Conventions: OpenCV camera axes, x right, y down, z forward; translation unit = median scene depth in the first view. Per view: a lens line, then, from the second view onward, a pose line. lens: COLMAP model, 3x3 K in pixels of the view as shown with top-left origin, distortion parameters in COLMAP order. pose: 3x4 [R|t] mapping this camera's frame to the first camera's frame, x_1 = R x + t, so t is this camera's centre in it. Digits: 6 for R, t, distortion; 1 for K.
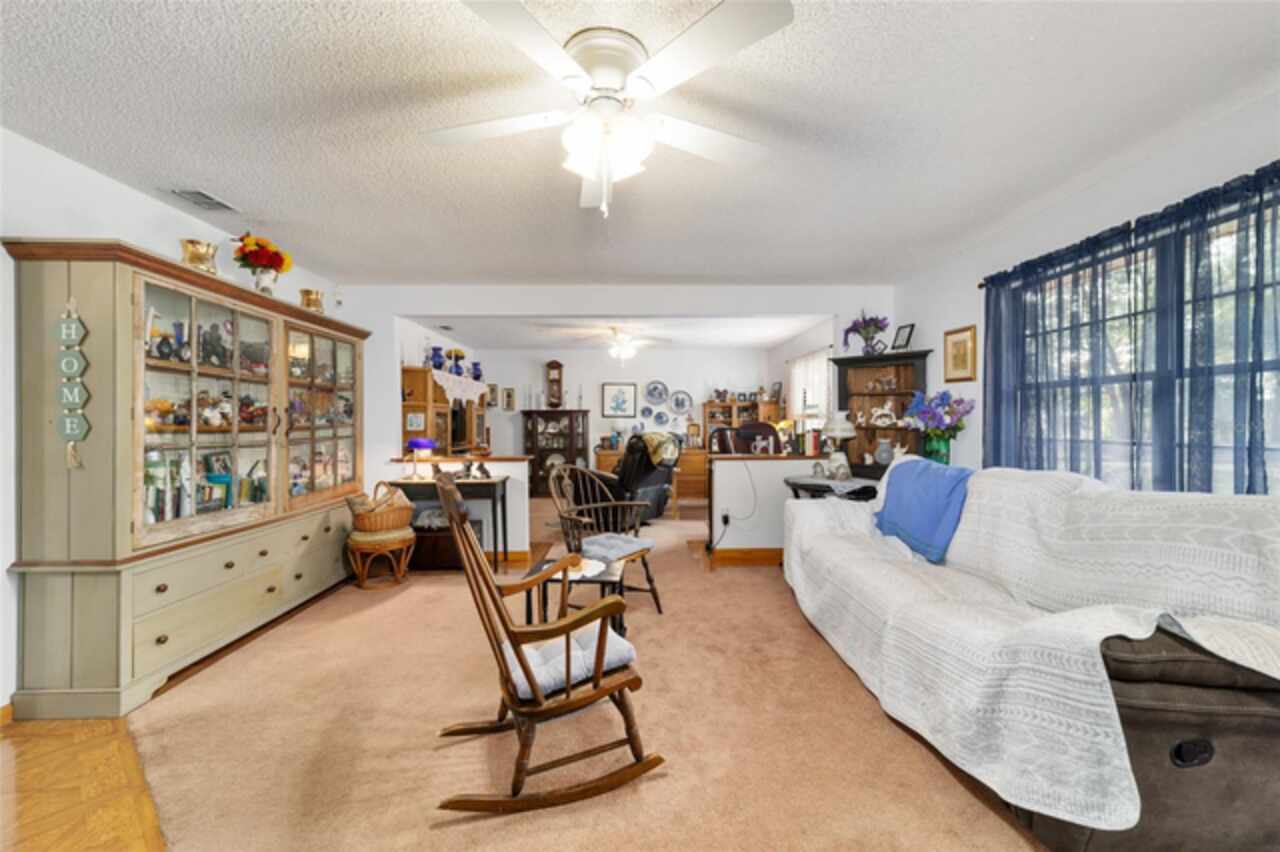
lens RADIAL K [[493.1, 0, 640.4], [0, 493.1, 420.3], [0, 0, 1]] dist [-0.015428, 0.005893]
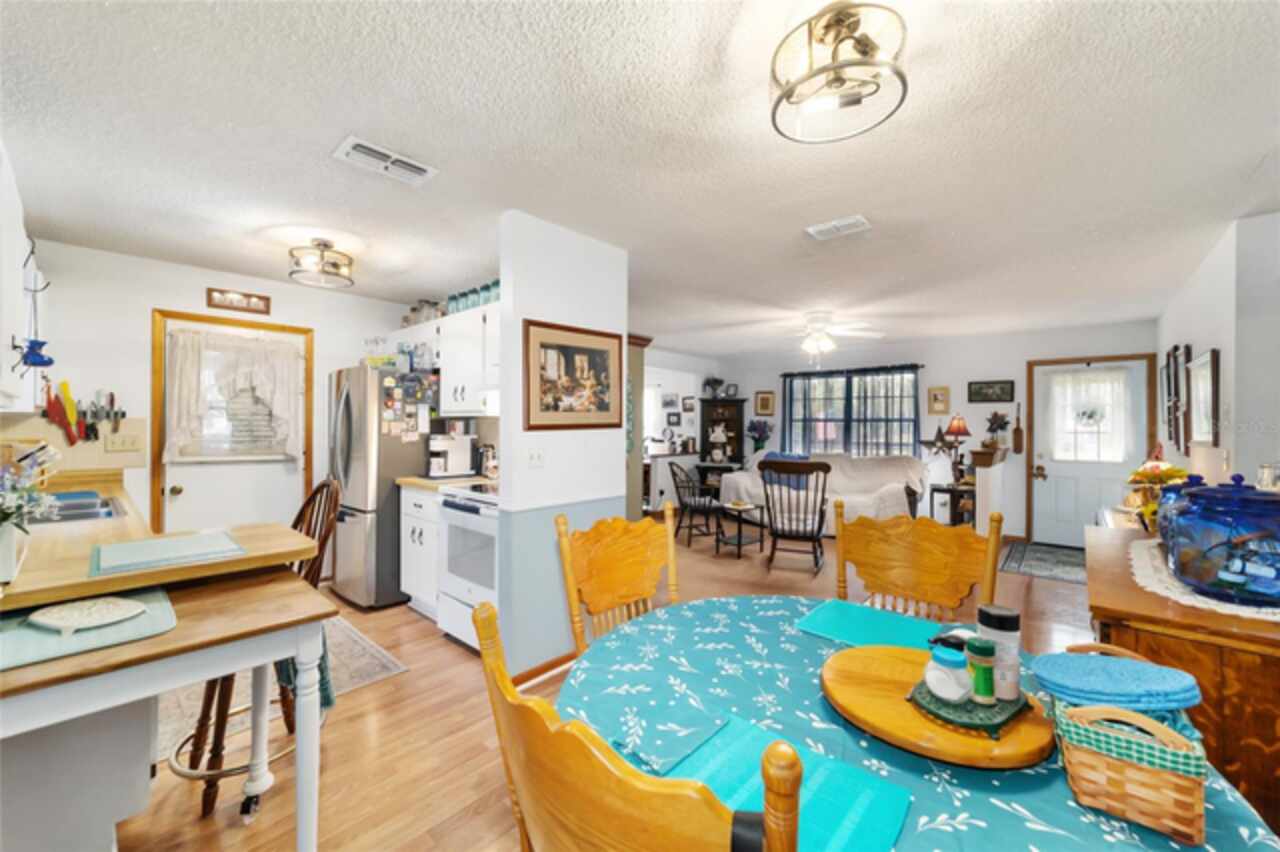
lens RADIAL K [[493.1, 0, 637.8], [0, 493.1, 425.2], [0, 0, 1]] dist [-0.015428, 0.005893]
pose [[0.684539, 0.007728, 0.728935, -0.624229], [-0.011208, 0.999937, -0.000076, -0.014065], [-0.728890, -0.008118, 0.684582, -0.045359]]
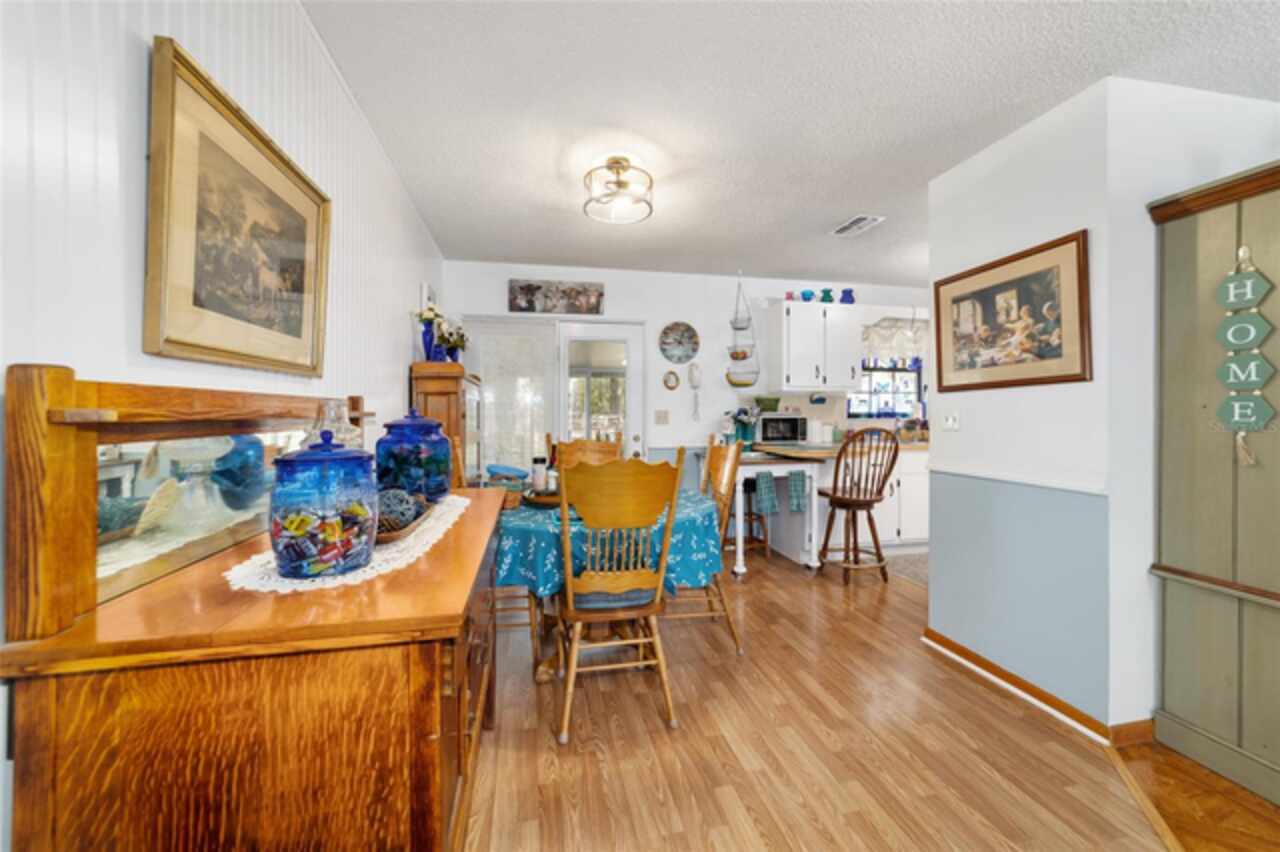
lens RADIAL K [[493.1, 0, 635.4], [0, 493.1, 413.3], [0, 0, 1]] dist [-0.015428, 0.005893]
pose [[0.175749, 0.006402, -0.984414, -0.151890], [0.005151, 0.999959, 0.007423, 0.000937], [0.984422, -0.006376, 0.175709, -0.024679]]
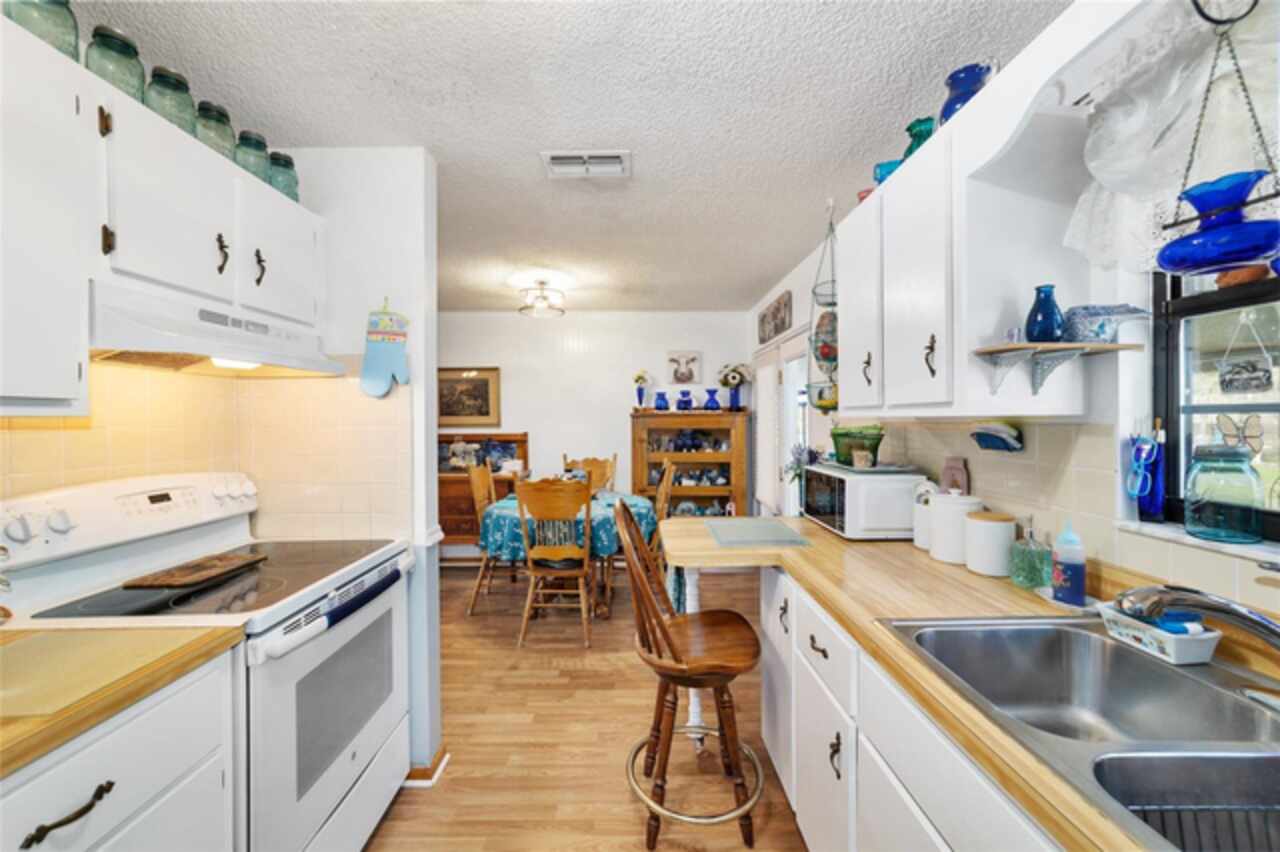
lens RADIAL K [[493.1, 0, 638.7], [0, 493.1, 423.8], [0, 0, 1]] dist [-0.015428, 0.005893]
pose [[-0.999692, 0.009361, 0.022971, -0.553634], [0.009574, 0.999912, 0.009205, -0.020176], [-0.022883, 0.009422, -0.999694, 0.483601]]
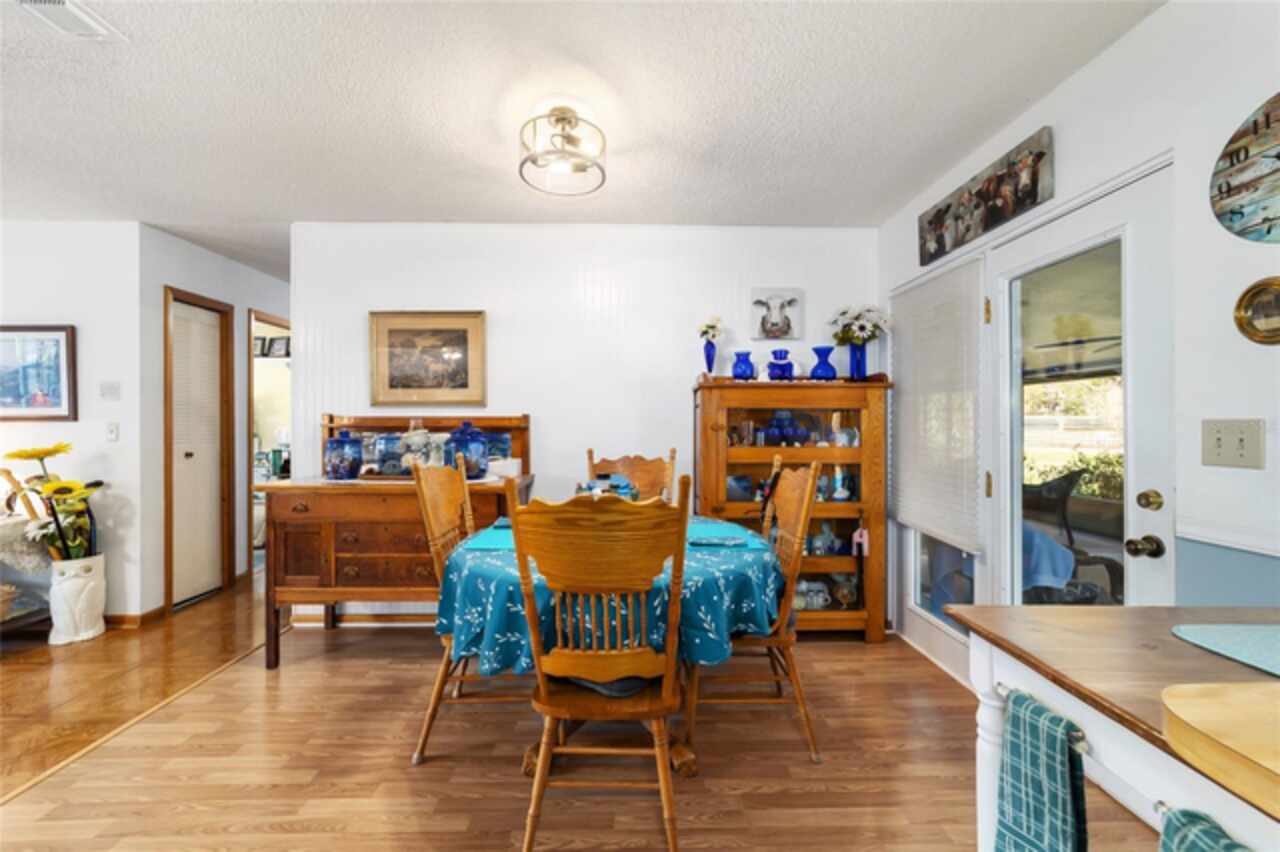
lens RADIAL K [[493.1, 0, 638.4], [0, 493.1, 422.0], [0, 0, 1]] dist [-0.015428, 0.005893]
pose [[-0.999941, 0.005198, 0.009506, -0.491299], [0.005131, 0.999962, -0.007115, 0.002872], [-0.009542, -0.007066, -0.999930, 0.262210]]
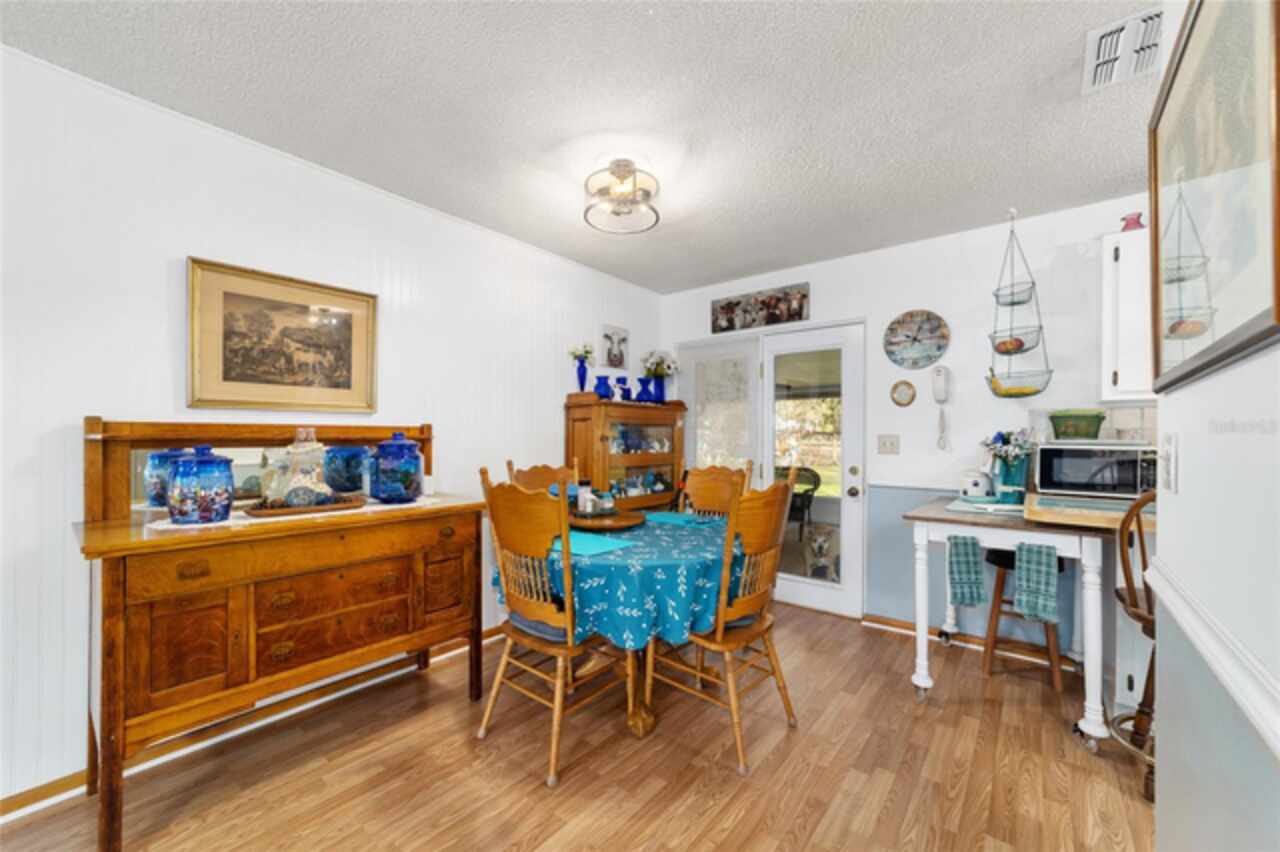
lens RADIAL K [[493.1, 0, 637.0], [0, 493.1, 435.8], [0, 0, 1]] dist [-0.015428, 0.005893]
pose [[-0.656187, 0.004304, -0.754586, -0.246356], [0.001347, 0.999989, 0.004532, 0.000549], [0.754597, 0.001957, -0.656185, 0.208706]]
